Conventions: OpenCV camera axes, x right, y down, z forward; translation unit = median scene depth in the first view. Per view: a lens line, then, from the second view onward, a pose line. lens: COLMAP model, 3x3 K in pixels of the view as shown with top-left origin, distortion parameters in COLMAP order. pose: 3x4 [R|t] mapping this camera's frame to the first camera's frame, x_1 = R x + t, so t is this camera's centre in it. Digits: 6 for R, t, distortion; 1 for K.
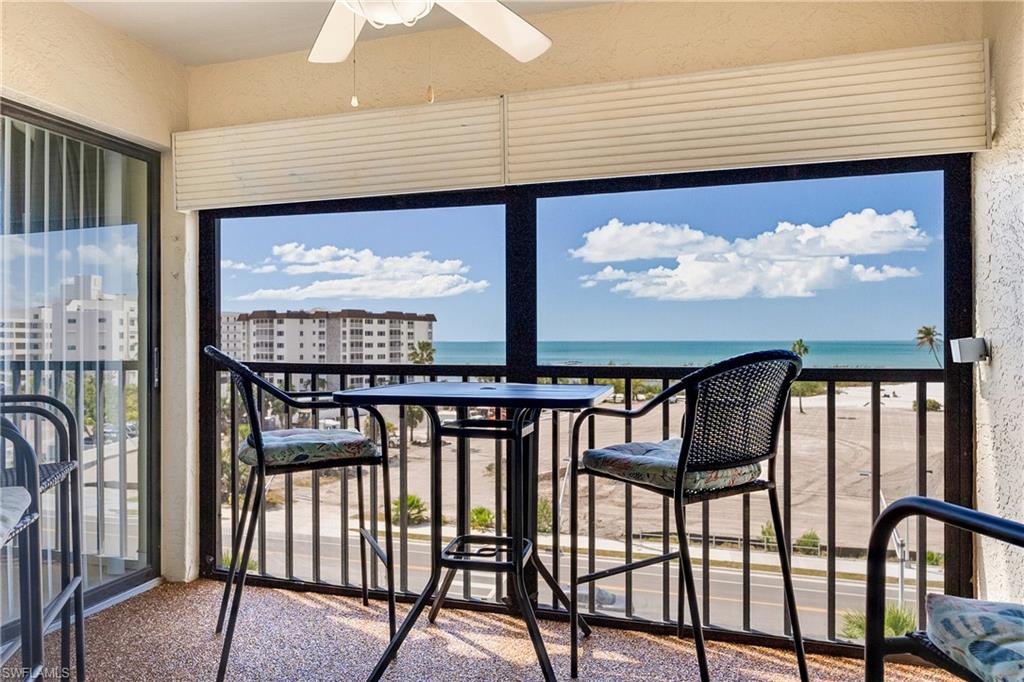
lens RADIAL K [[641.8, 0, 512.0], [0, 641.8, 341.0], [0, 0, 1]] dist [0.002046, -0.003998]
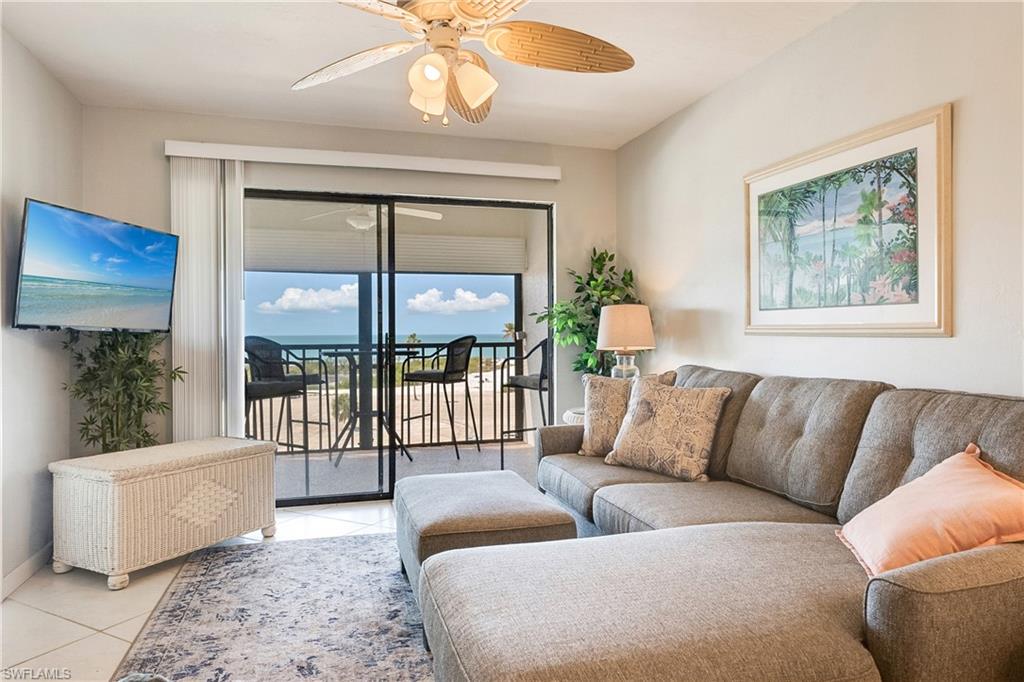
lens RADIAL K [[649.7, 0, 509.3], [0, 649.7, 331.8], [0, 0, 1]] dist [0.001519, -0.002209]
pose [[0.840564, -0.001481, 0.541710, -0.045381], [0.003461, 0.999991, -0.002636, 0.000198], [-0.541701, 0.004091, 0.840561, -0.070452]]
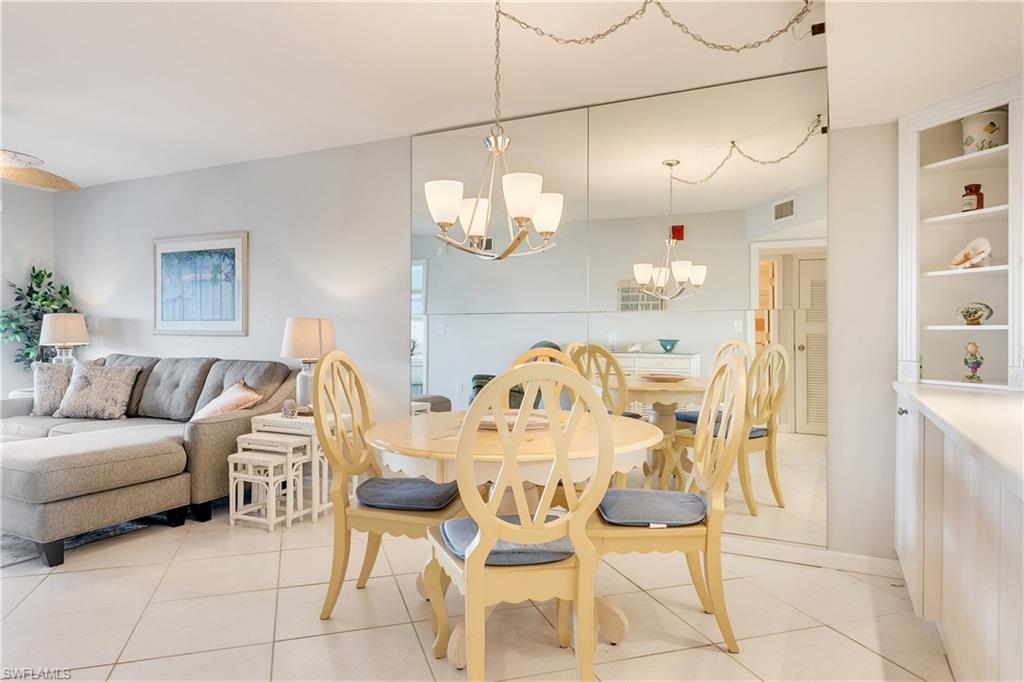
lens RADIAL K [[649.7, 0, 509.3], [0, 649.7, 331.8], [0, 0, 1]] dist [0.001519, -0.002209]
pose [[0.187903, -0.002672, 0.982184, -0.084820], [-0.002450, 0.999992, 0.003189, -0.000573], [-0.982184, -0.003006, 0.187895, -0.106602]]
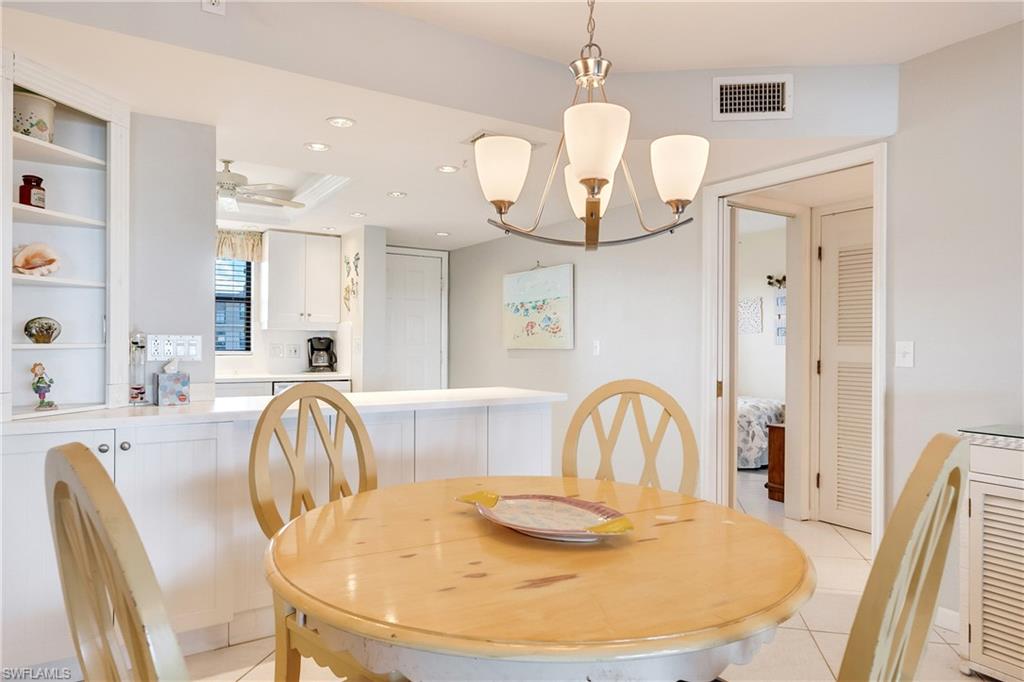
lens RADIAL K [[641.8, 0, 512.0], [0, 641.8, 341.0], [0, 0, 1]] dist [0.002046, -0.003998]
pose [[-0.660014, -0.003426, -0.751246, -0.013241], [-0.004009, 0.999991, -0.001039, -0.001283], [0.751243, 0.002326, -0.660022, -0.079503]]
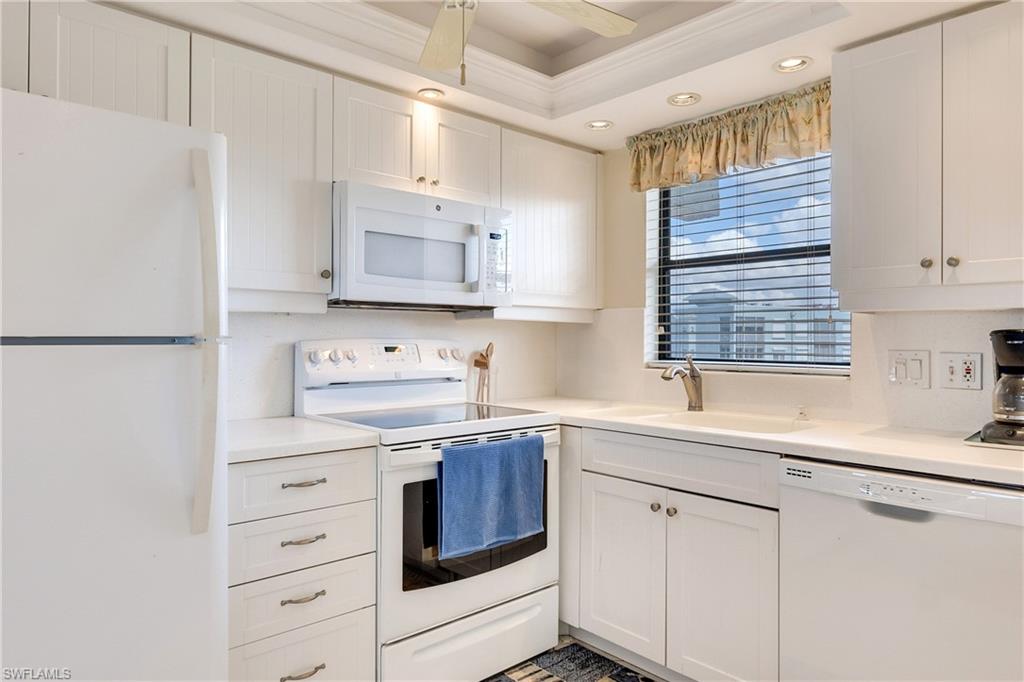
lens RADIAL K [[651.4, 0, 517.5], [0, 651.4, 339.3], [0, 0, 1]] dist [-0.000372, -0.000634]
pose [[-0.853931, 0.000101, 0.520386, -0.069578], [-0.000133, 1.000000, -0.000413, -0.001381], [-0.520386, -0.000422, -0.853931, -0.133008]]
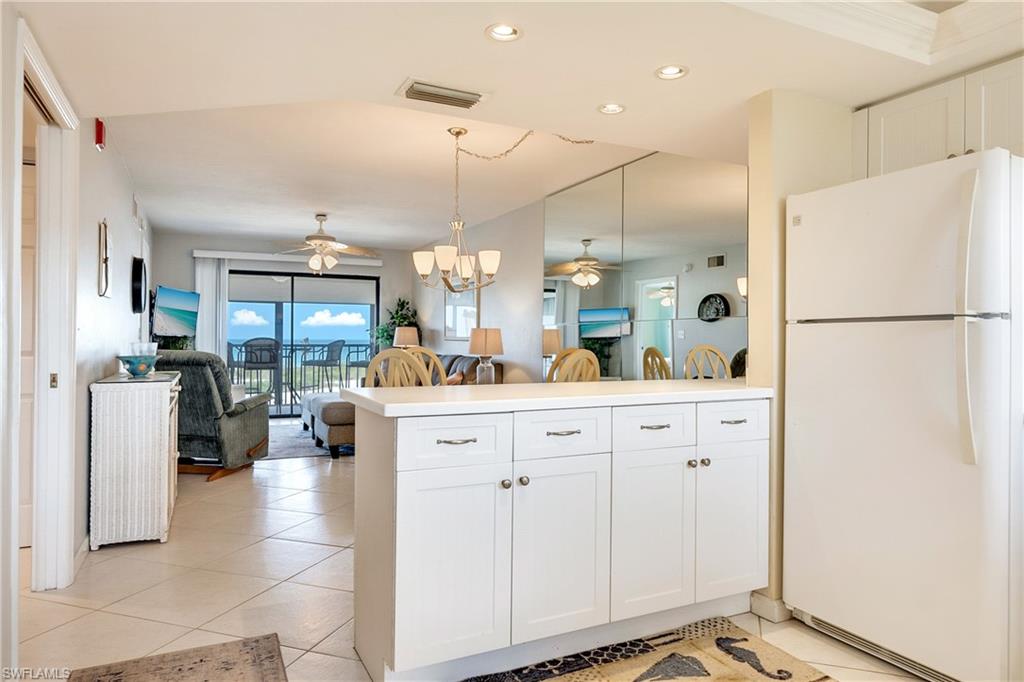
lens RADIAL K [[651.4, 0, 517.5], [0, 651.4, 339.3], [0, 0, 1]] dist [-0.000372, -0.000634]
pose [[0.738332, 0.007176, 0.674399, -0.087977], [-0.007823, 0.999967, -0.002077, 0.000318], [-0.674392, -0.003742, 0.738364, -0.162526]]
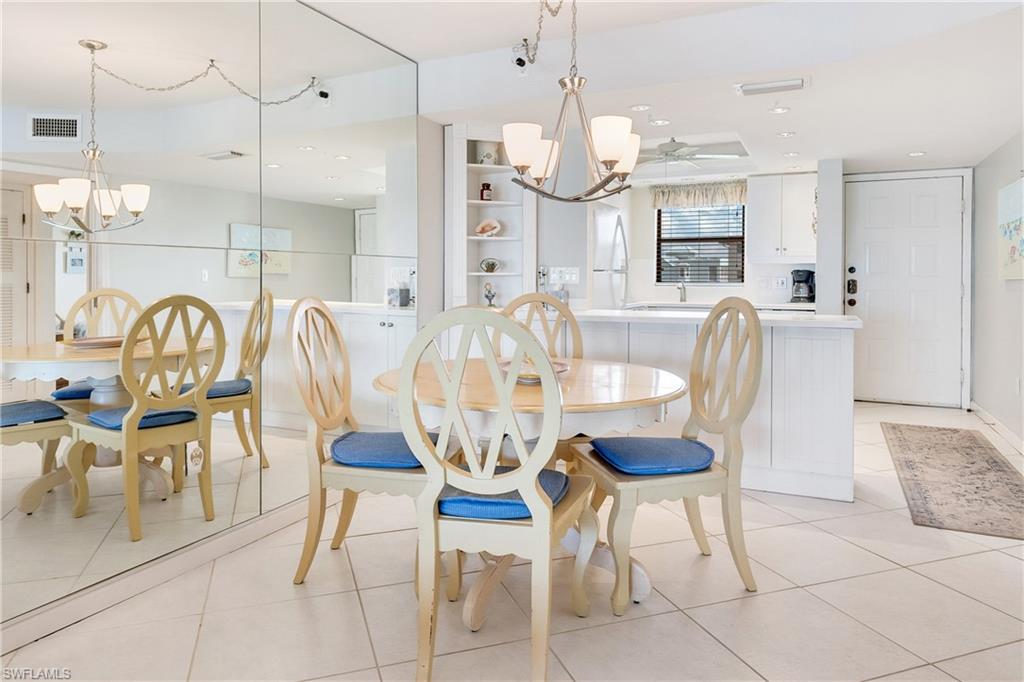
lens RADIAL K [[657.6, 0, 508.1], [0, 657.6, 282.2], [0, 0, 1]] dist [0.004070, 0.000545]
pose [[-0.985604, -0.001055, 0.169065, -0.042149], [-0.000338, 0.999991, 0.004271, -0.000142], [-0.169068, 0.004153, -0.985596, -0.049721]]
